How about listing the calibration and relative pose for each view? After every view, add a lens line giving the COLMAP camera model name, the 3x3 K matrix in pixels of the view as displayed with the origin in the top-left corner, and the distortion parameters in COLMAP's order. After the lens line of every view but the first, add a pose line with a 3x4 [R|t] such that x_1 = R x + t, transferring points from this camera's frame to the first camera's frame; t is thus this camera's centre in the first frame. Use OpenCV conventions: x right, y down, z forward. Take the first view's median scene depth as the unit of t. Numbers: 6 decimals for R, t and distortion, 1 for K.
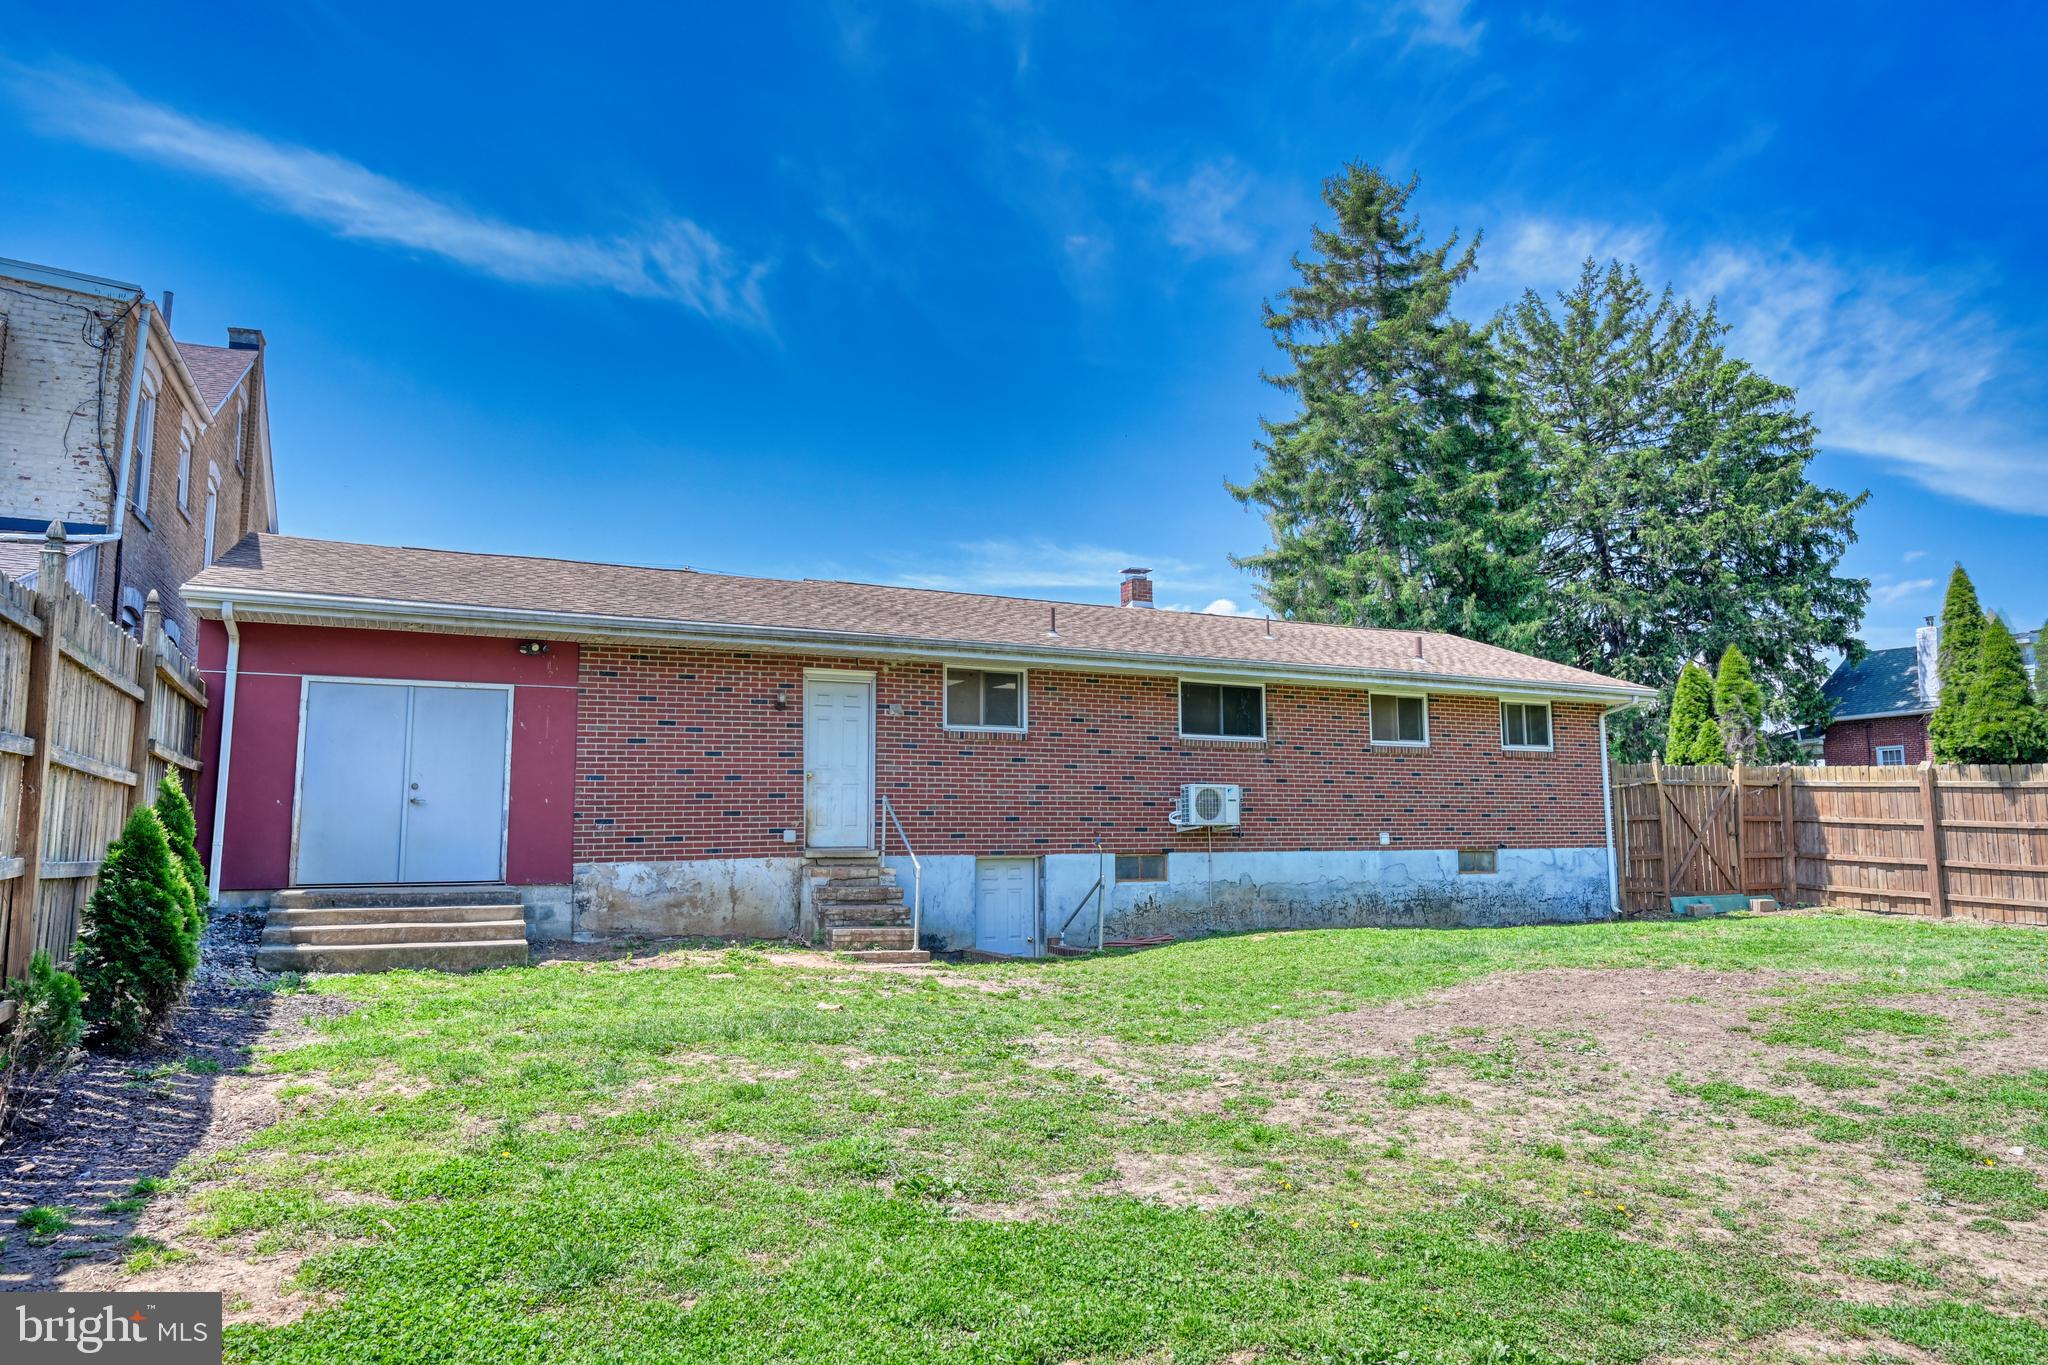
lens RADIAL K [[1282.2, 0, 1074.8], [0, 1282.2, 690.9], [0, 0, 1]] dist [0.004341, -0.000707]
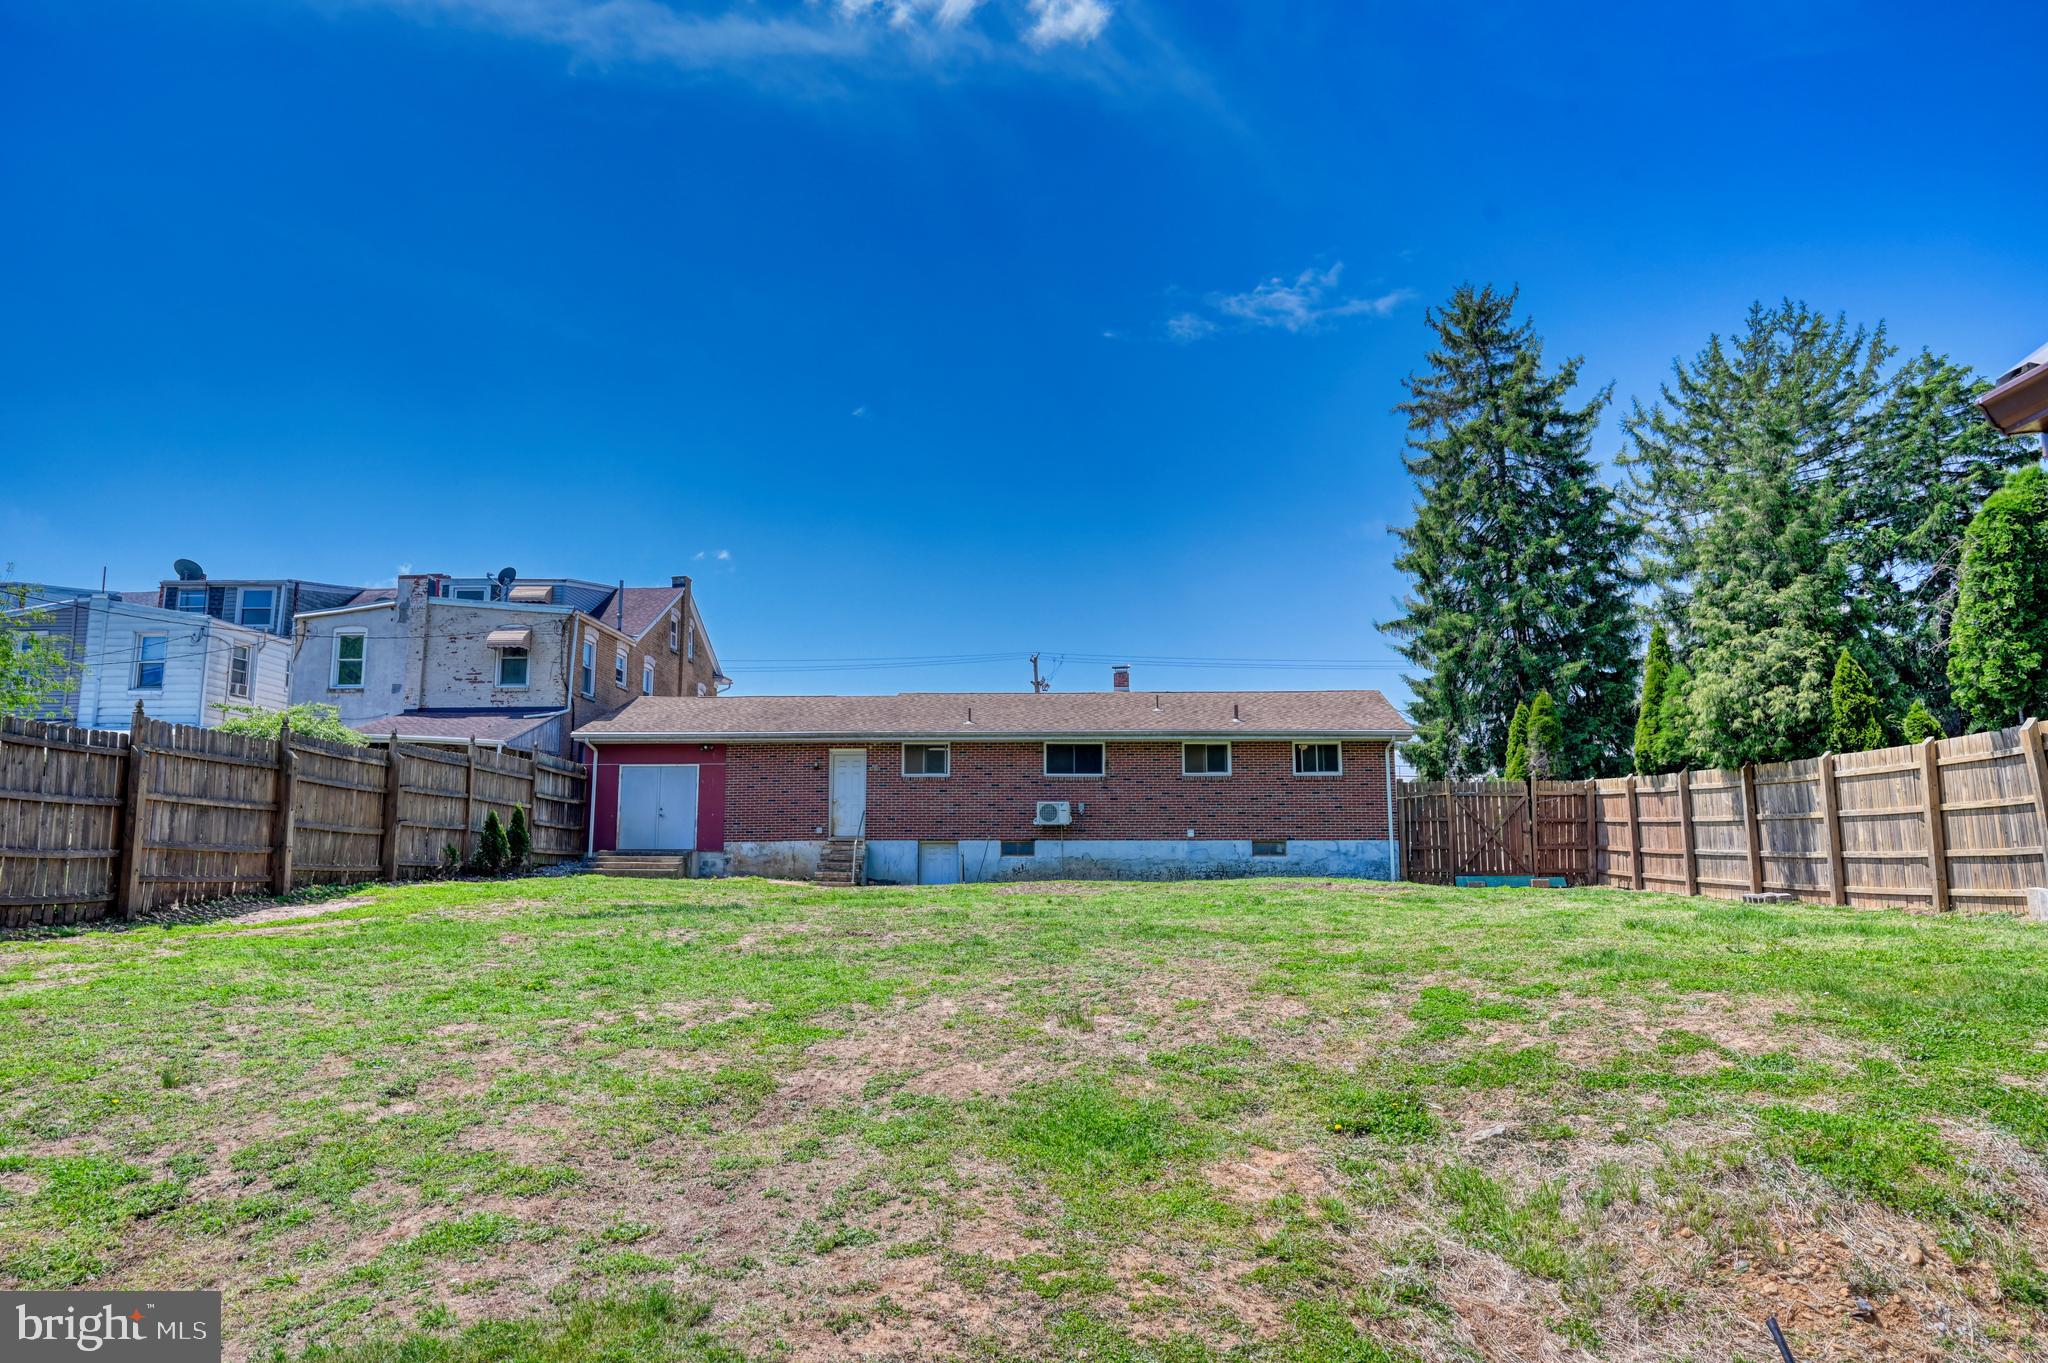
lens RADIAL K [[1282.2, 0, 1028.7], [0, 1282.2, 692.6], [0, 0, 1]] dist [0.004341, -0.000707]
pose [[0.881633, -0.060322, -0.468065, 0.916441], [0.049596, 0.998148, -0.035220, -0.017350], [0.469322, 0.007837, 0.882992, -0.587669]]
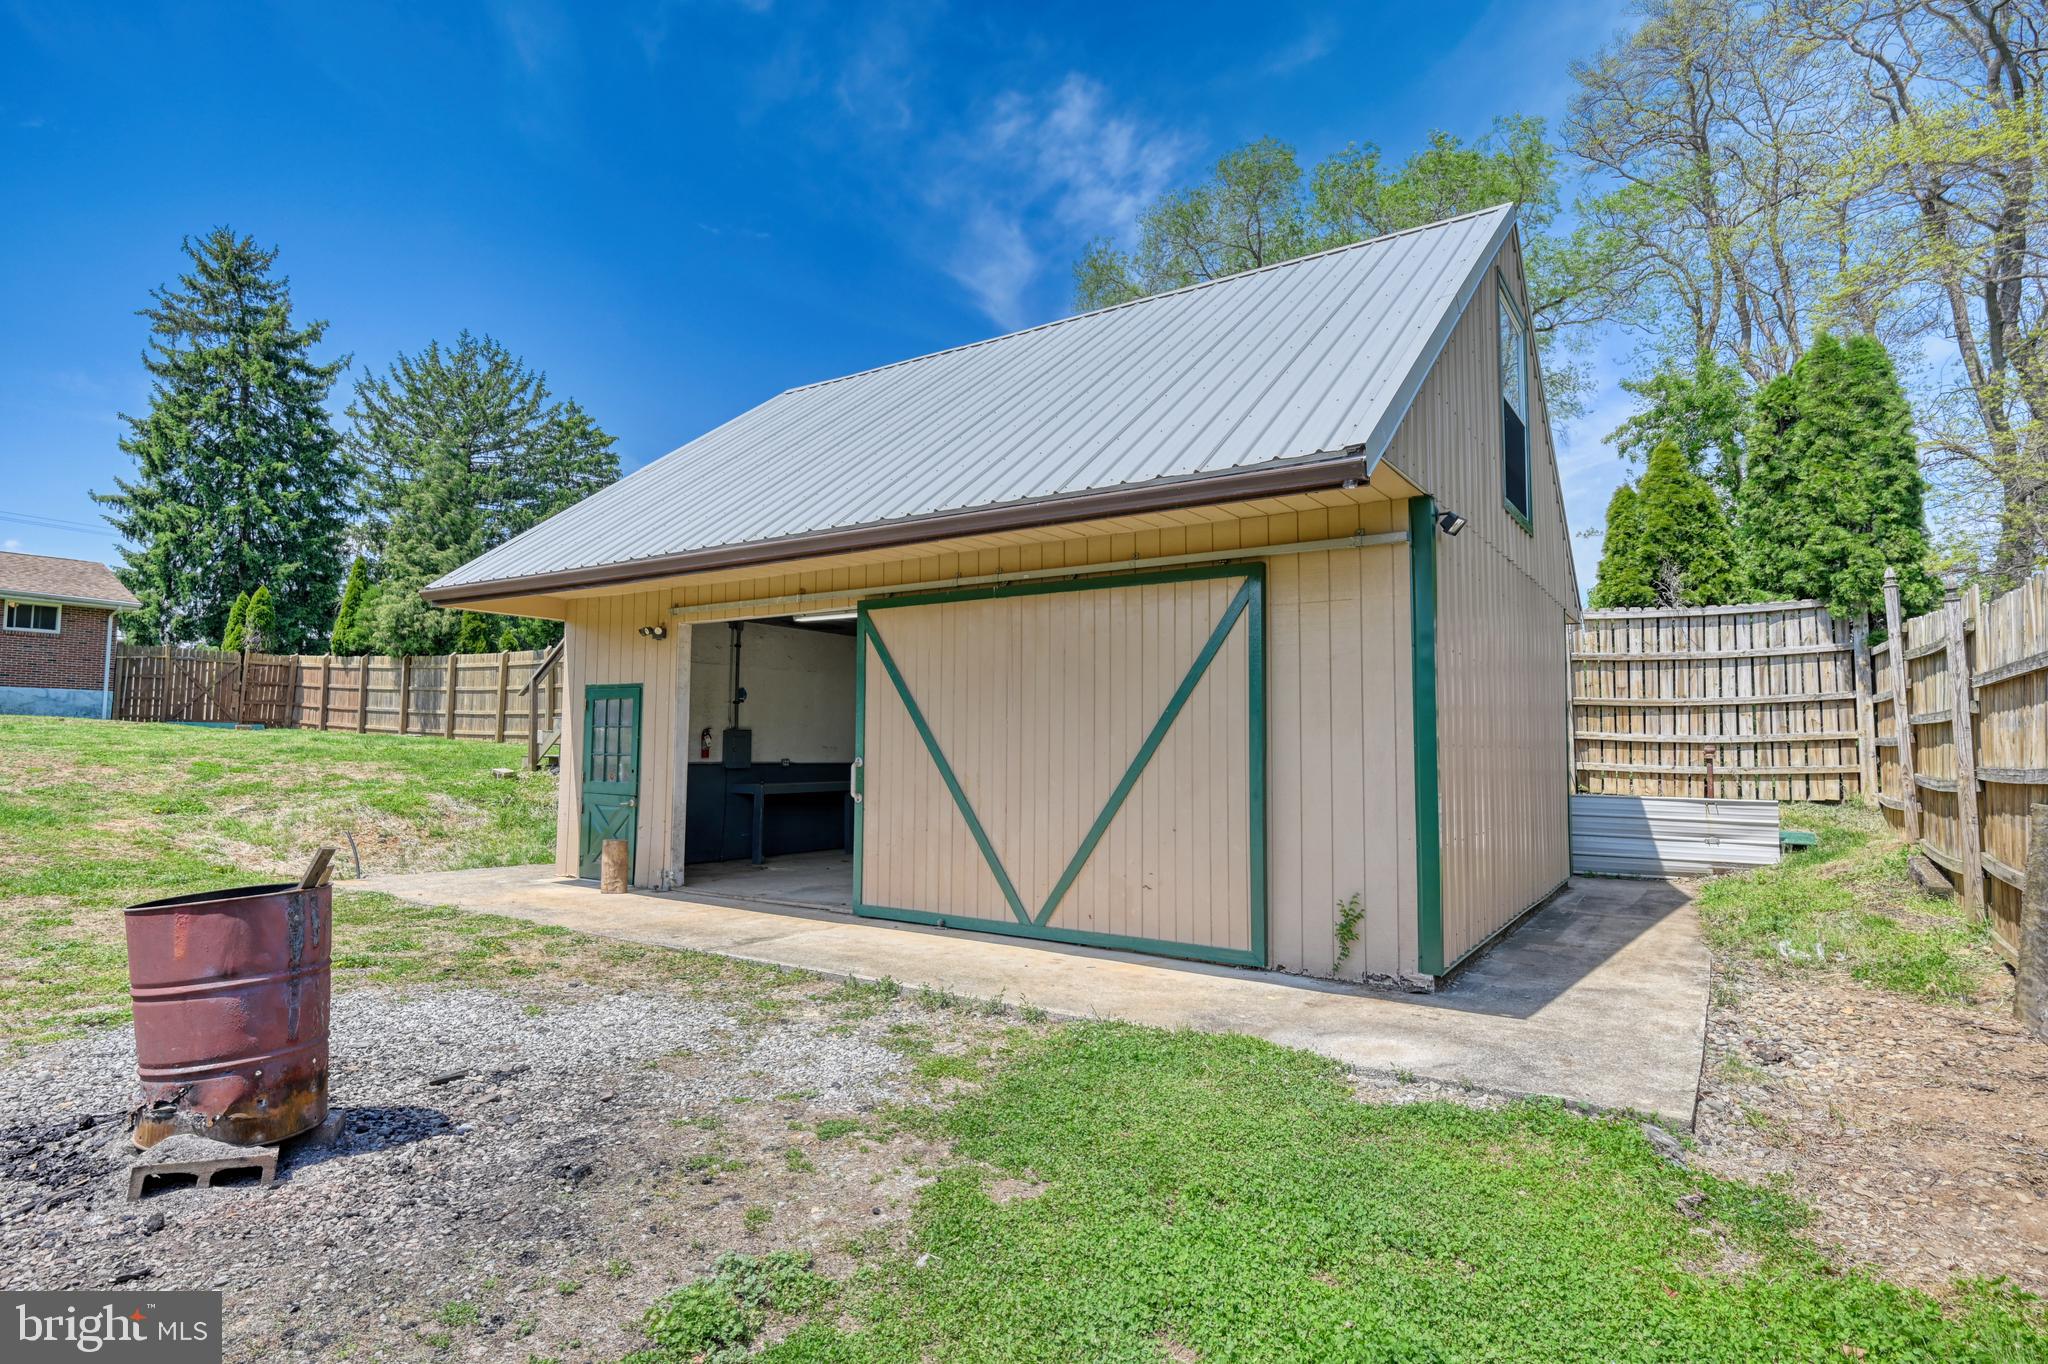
lens RADIAL K [[1022.9, 0, 1032.3], [0, 1022.9, 687.1], [0, 0, 1]] dist [-0.003180, -0.000118]
pose [[0.850545, 0.050744, 0.523448, 0.944563], [-0.082223, 0.995925, 0.037057, -0.049753], [-0.519434, -0.074558, 0.851251, -1.067085]]
